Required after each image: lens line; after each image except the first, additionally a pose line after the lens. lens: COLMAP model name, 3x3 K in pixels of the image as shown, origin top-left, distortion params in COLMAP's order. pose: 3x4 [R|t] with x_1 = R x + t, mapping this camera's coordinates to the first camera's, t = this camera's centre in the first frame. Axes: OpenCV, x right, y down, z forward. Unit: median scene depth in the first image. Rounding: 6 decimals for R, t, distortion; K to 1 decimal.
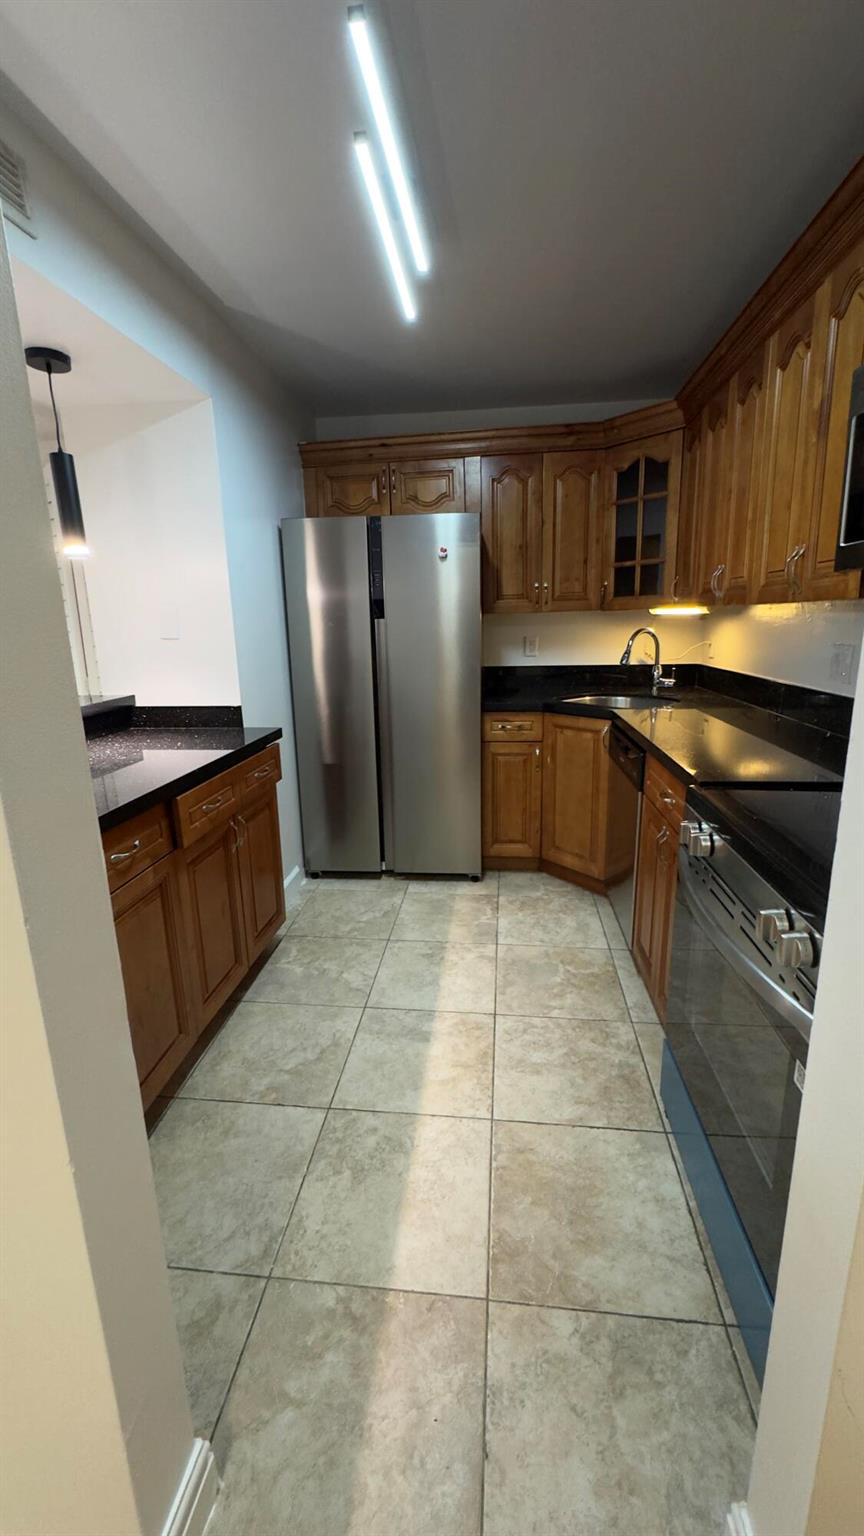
lens RADIAL K [[612.3, 0, 432.0], [0, 612.3, 768.0], [0, 0, 1]] dist [-0.004339, 0.000693]
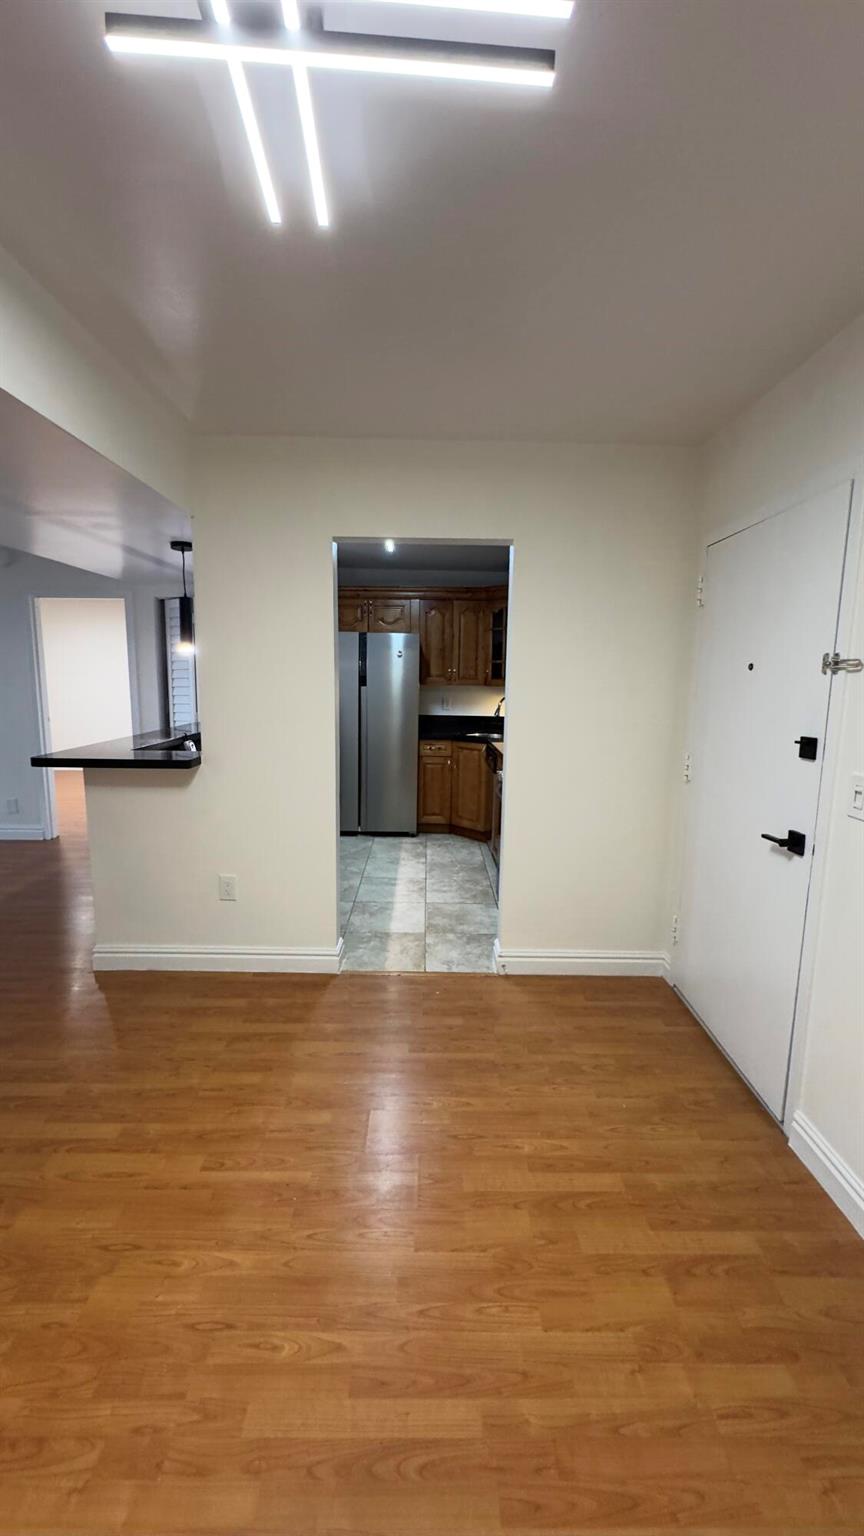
lens RADIAL K [[612.3, 0, 432.0], [0, 612.3, 768.0], [0, 0, 1]] dist [-0.004339, 0.000693]
pose [[0.991655, 0.021840, 0.127058, -0.117971], [-0.010931, 0.996241, -0.085927, 0.163674], [-0.128457, 0.083821, 0.988166, -0.862946]]
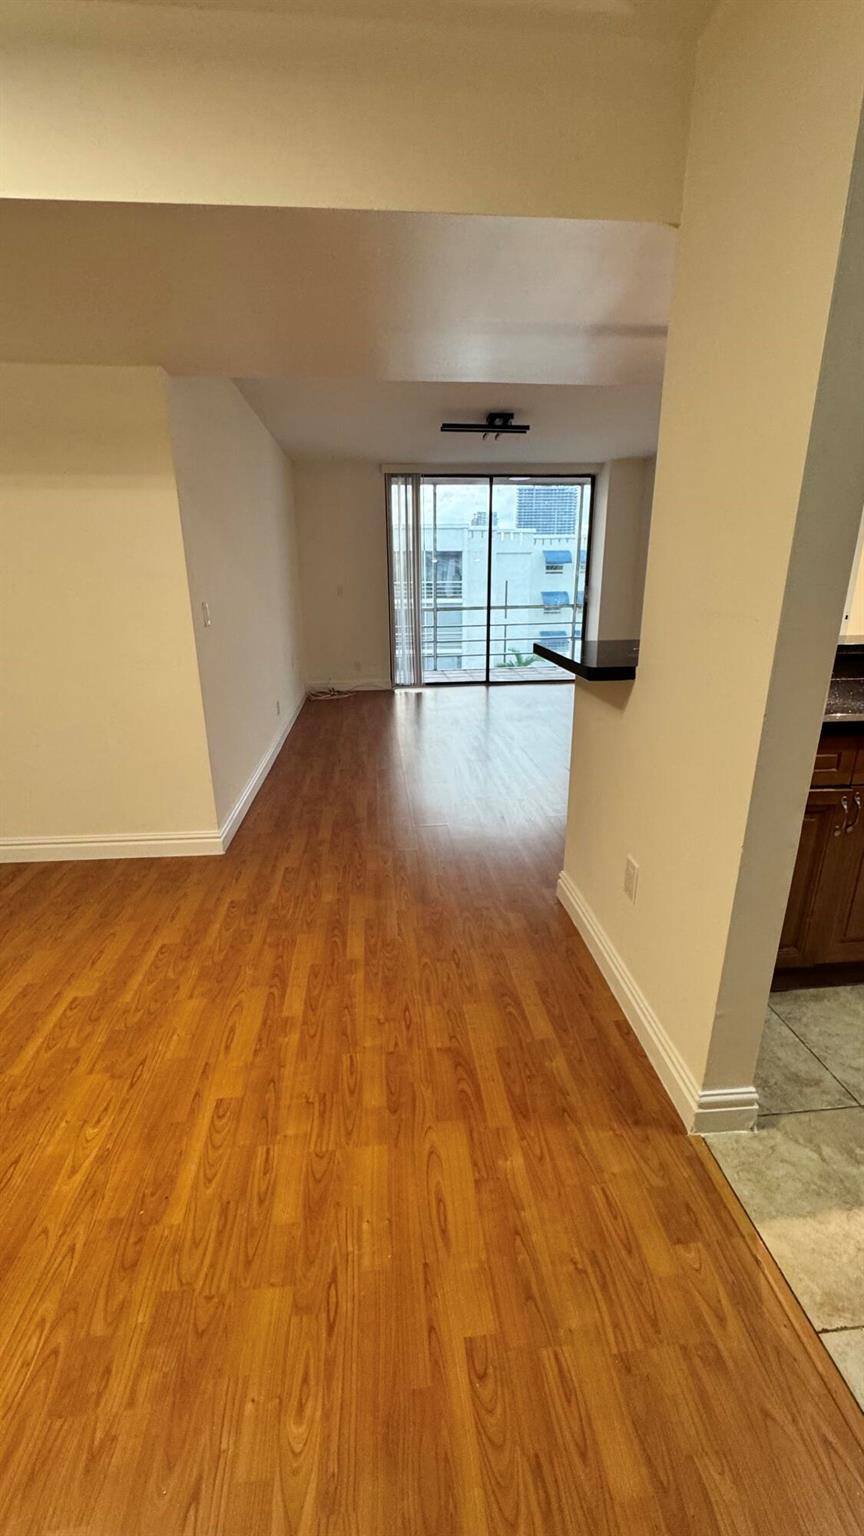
lens RADIAL K [[617.6, 0, 433.1], [0, 617.6, 764.3], [0, 0, 1]] dist [-0.001961, -0.000160]
pose [[0.206525, 0.313439, -0.926878, 0.237913], [-0.226855, 0.936827, 0.266256, 0.024330], [0.951779, 0.155278, 0.264584, -0.126510]]
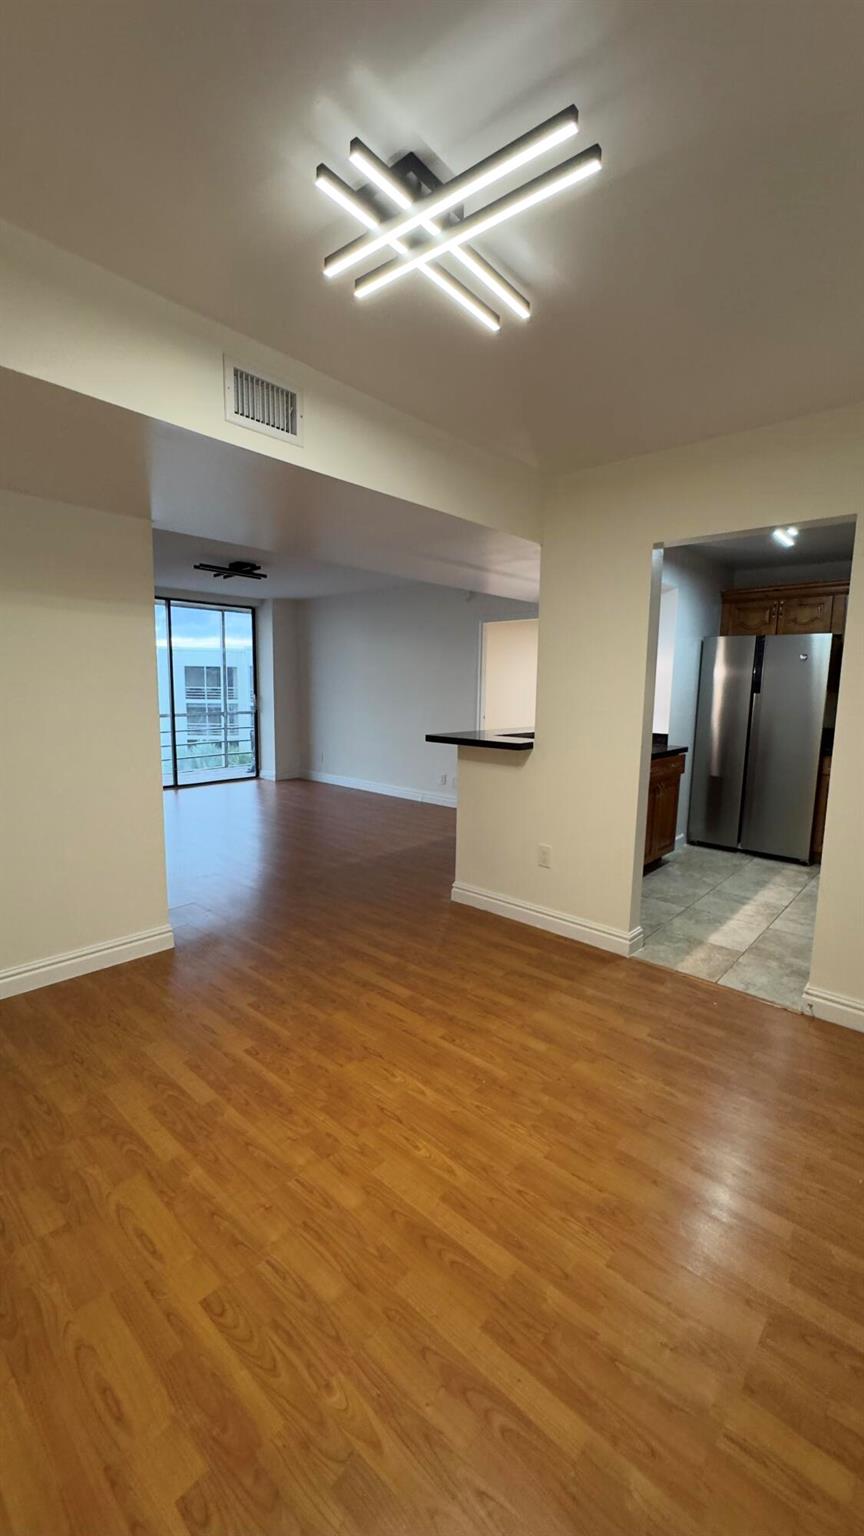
lens RADIAL K [[612.3, 0, 432.0], [0, 612.3, 768.0], [0, 0, 1]] dist [-0.004339, 0.000693]
pose [[0.811684, 0.117623, -0.572131, 0.190024], [-0.172527, 0.984090, -0.042448, 0.201014], [0.558035, 0.133162, 0.819063, -0.925409]]
